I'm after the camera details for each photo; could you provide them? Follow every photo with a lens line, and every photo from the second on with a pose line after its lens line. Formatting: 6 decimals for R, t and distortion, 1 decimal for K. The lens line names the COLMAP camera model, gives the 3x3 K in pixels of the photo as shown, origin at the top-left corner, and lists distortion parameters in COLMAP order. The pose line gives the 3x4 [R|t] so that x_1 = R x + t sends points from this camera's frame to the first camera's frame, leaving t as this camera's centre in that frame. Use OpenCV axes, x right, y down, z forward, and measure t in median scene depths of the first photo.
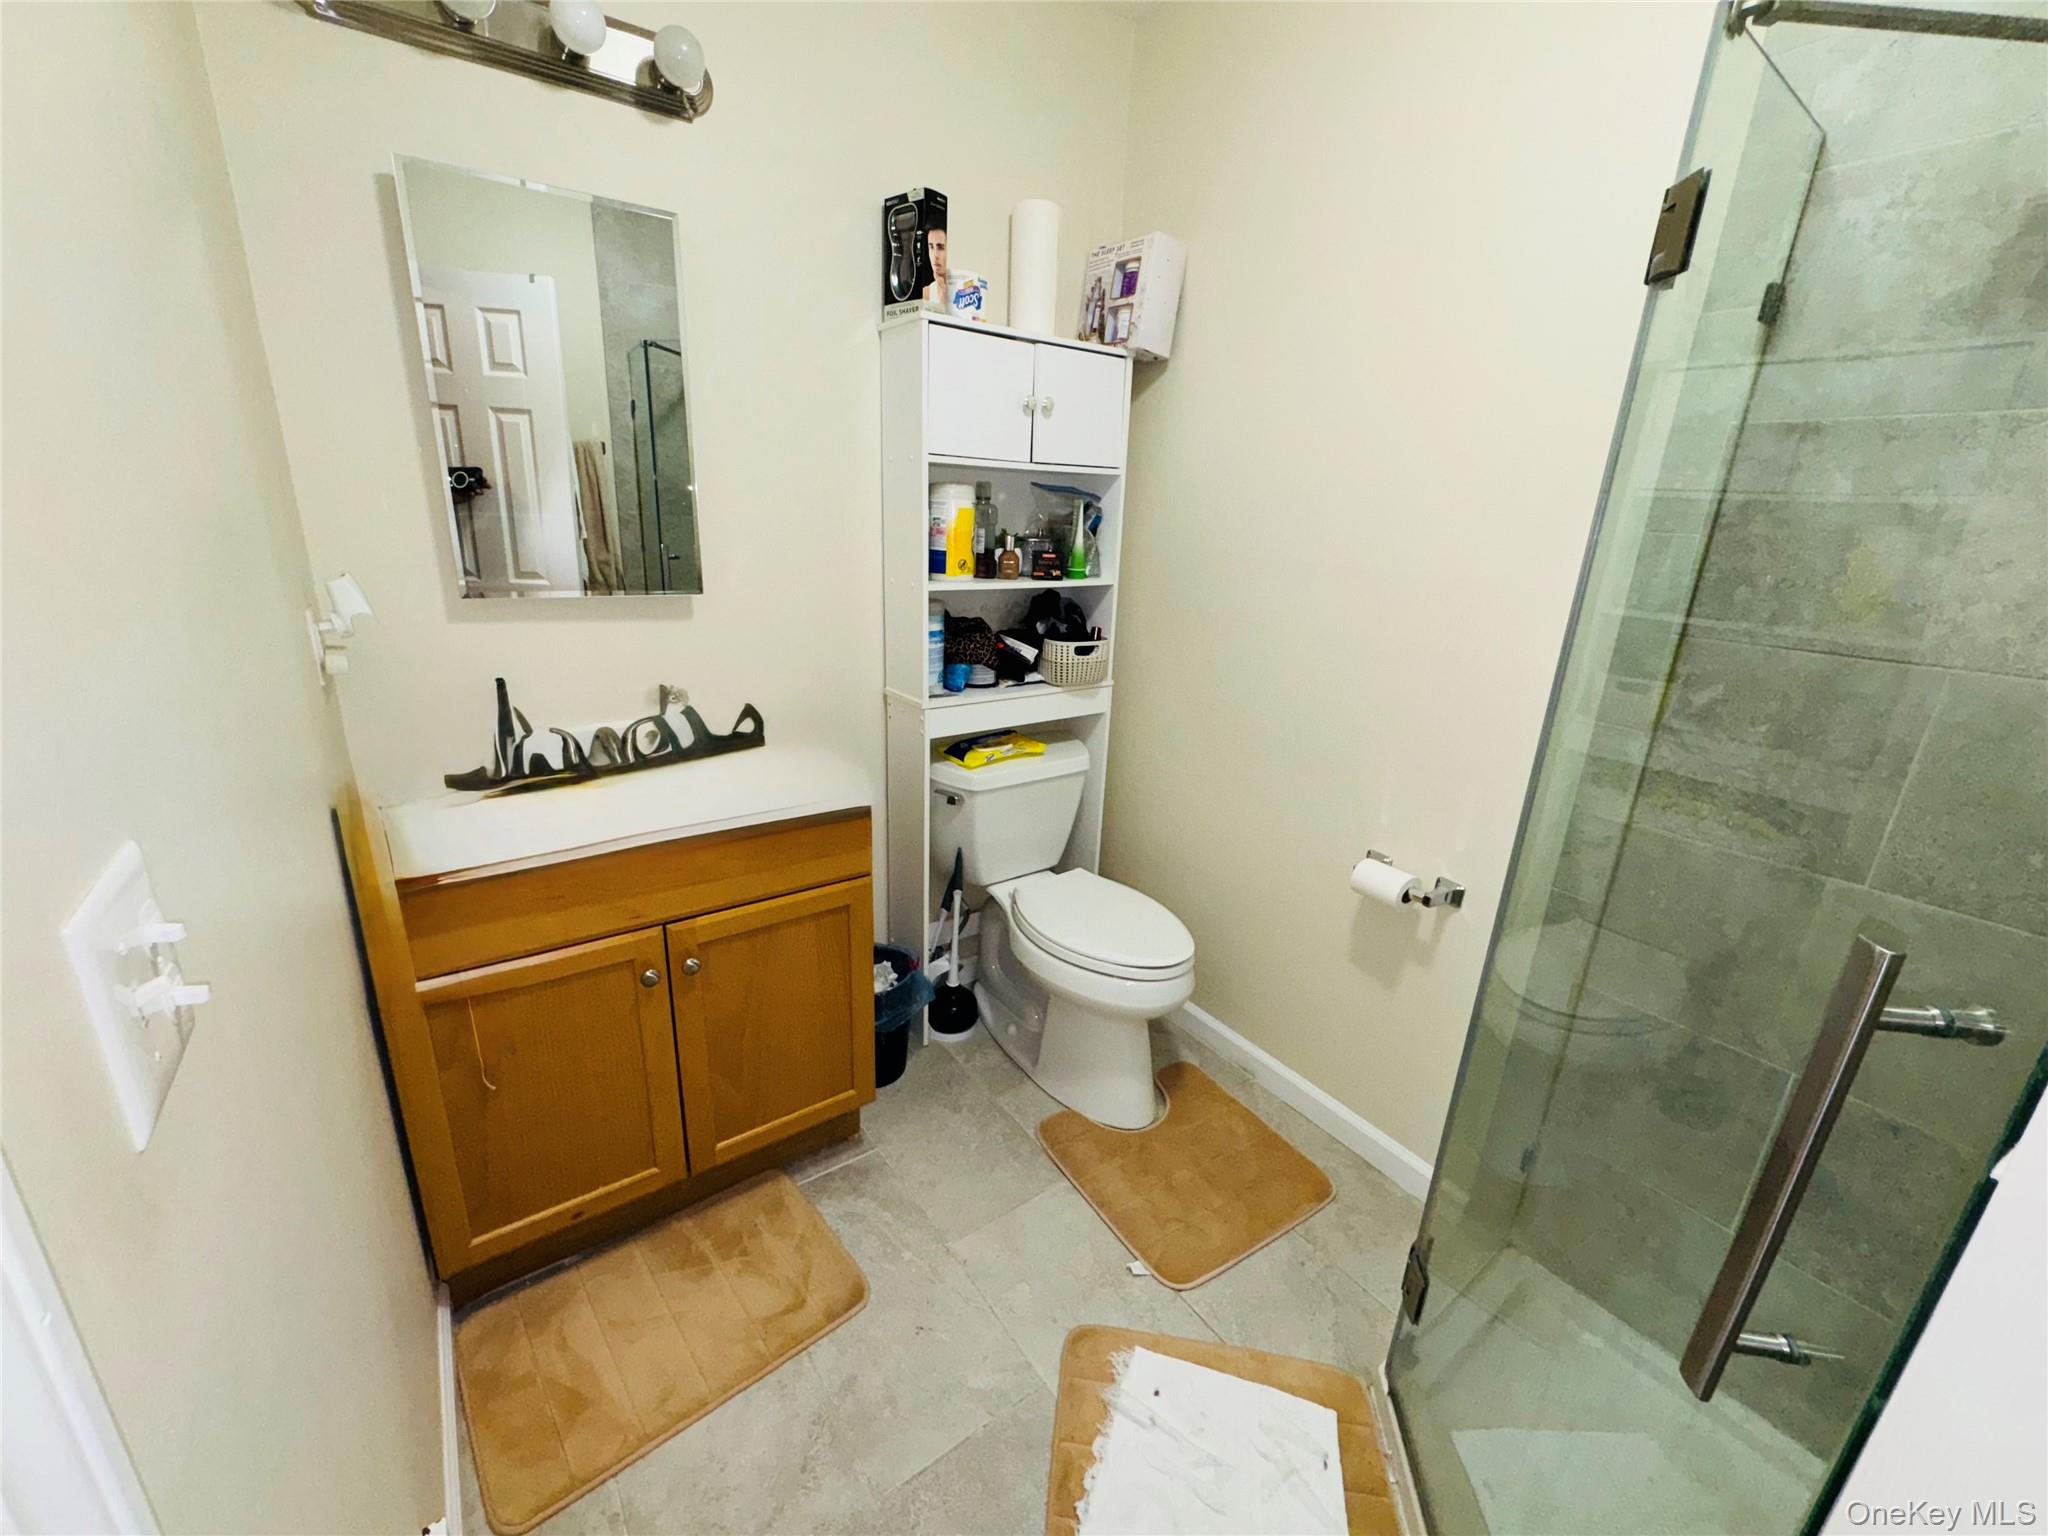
lens RADIAL K [[819.6, 0, 1028.6], [0, 819.6, 763.9], [0, 0, 1]] dist [-0.002502, 0.000622]
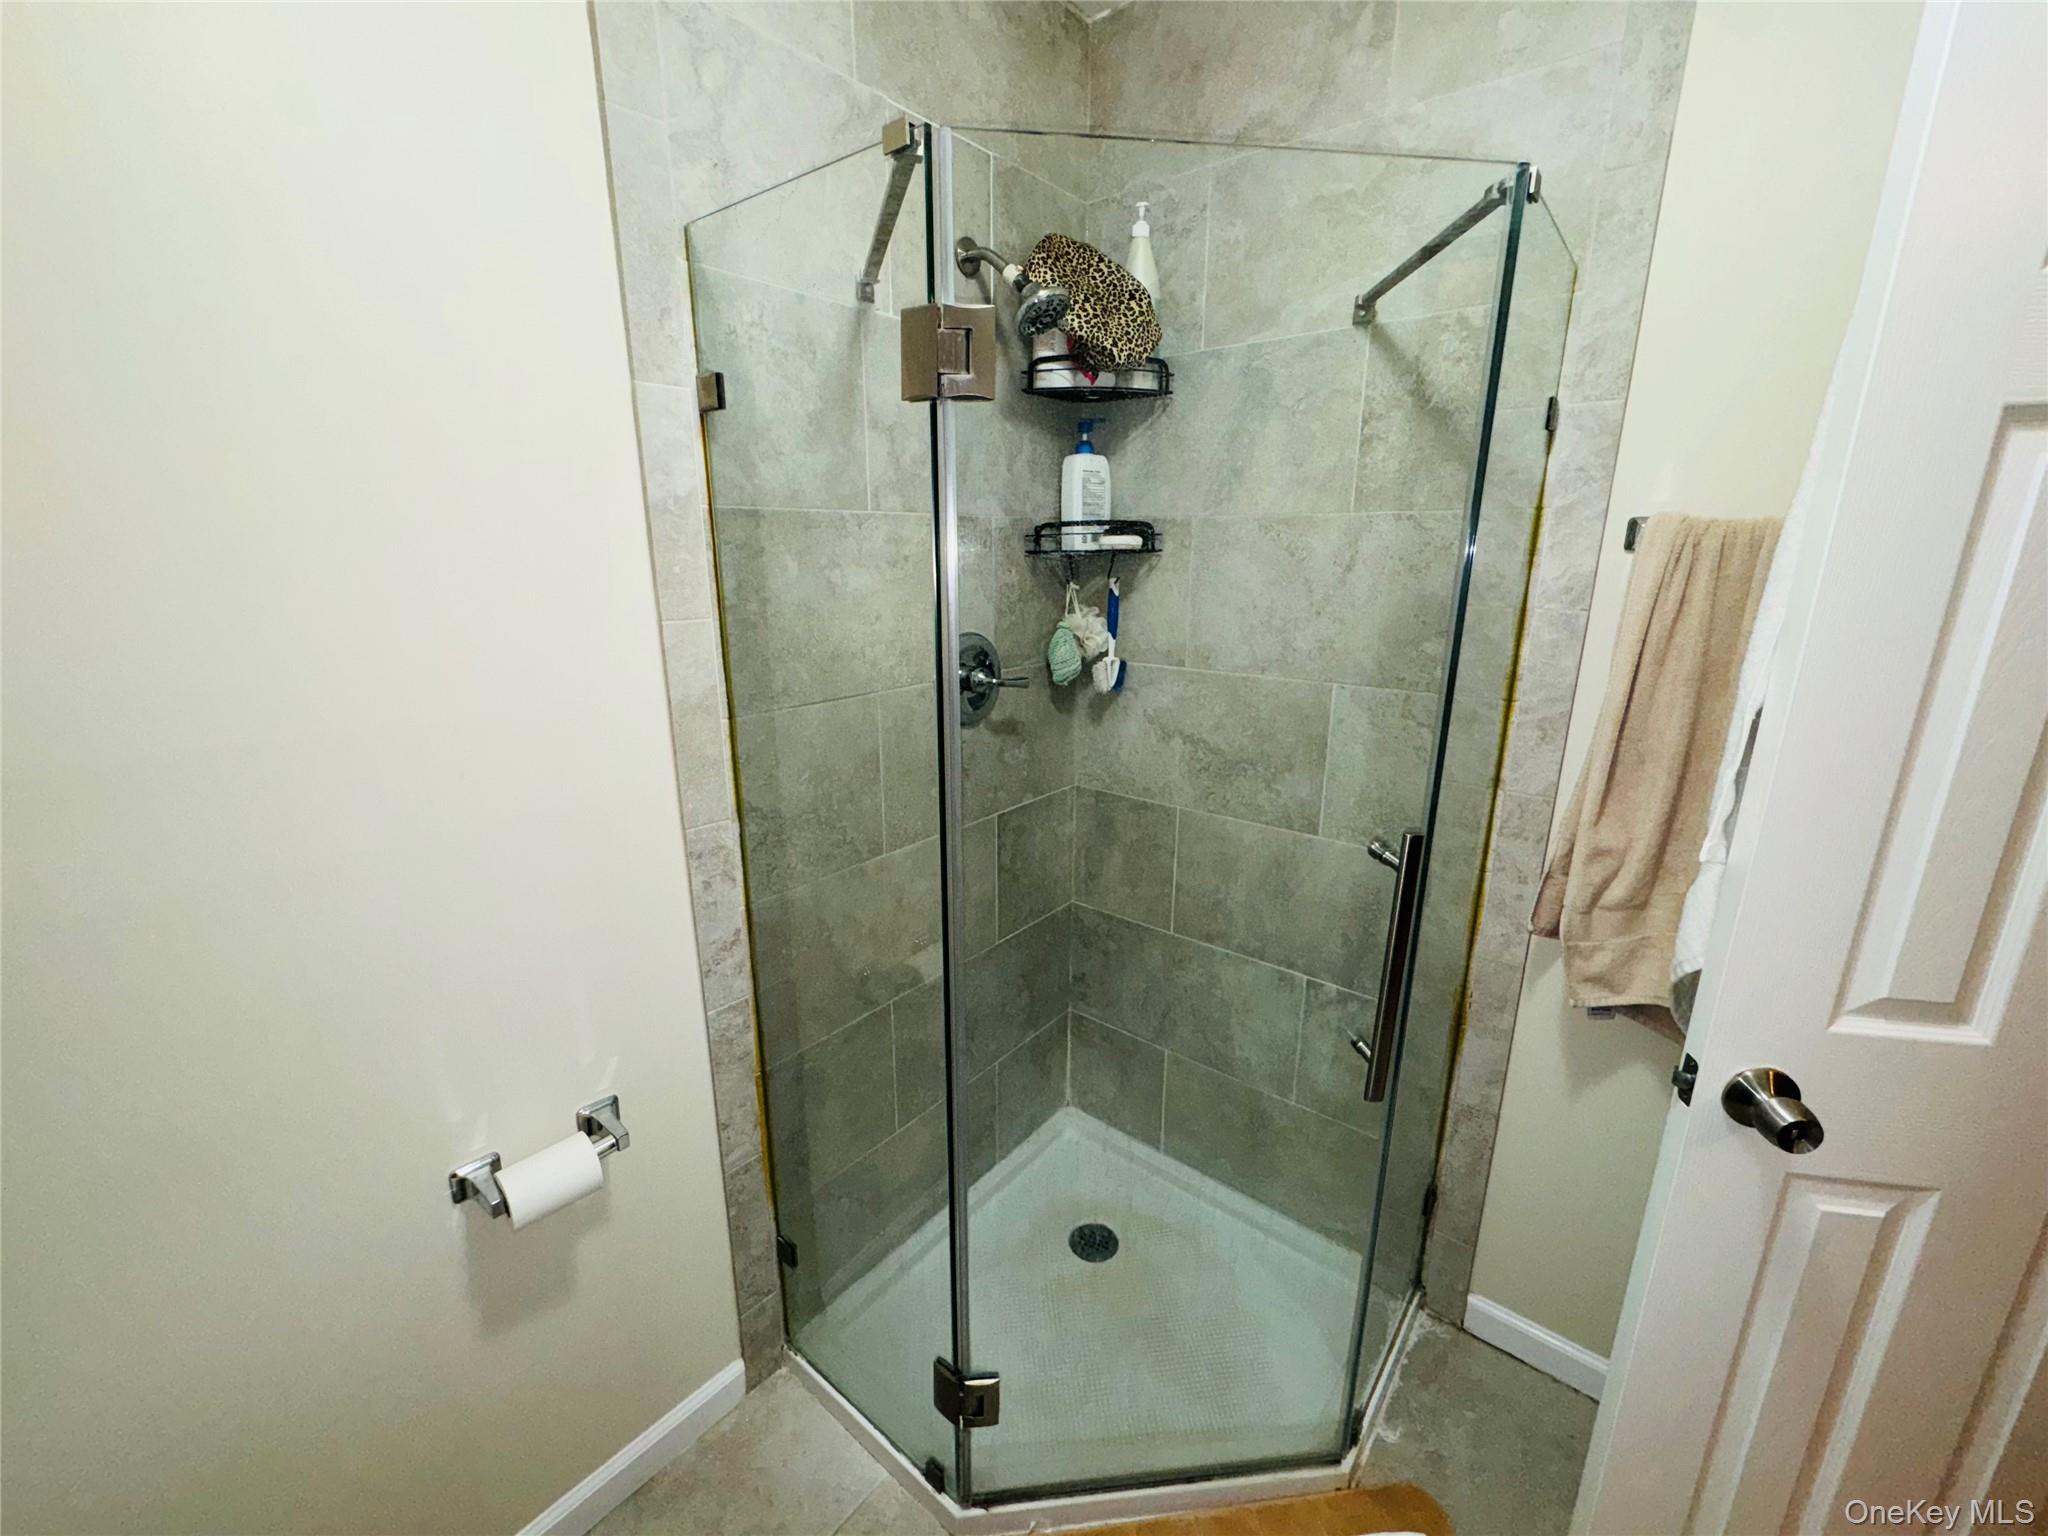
lens RADIAL K [[819.6, 0, 1025.1], [0, 819.6, 762.6], [0, 0, 1]] dist [-0.002502, 0.000622]
pose [[-0.263513, -0.297402, 0.917667, -0.238681], [0.279010, 0.887133, 0.367626, -0.433363], [-0.923425, 0.352912, -0.150793, 0.981648]]
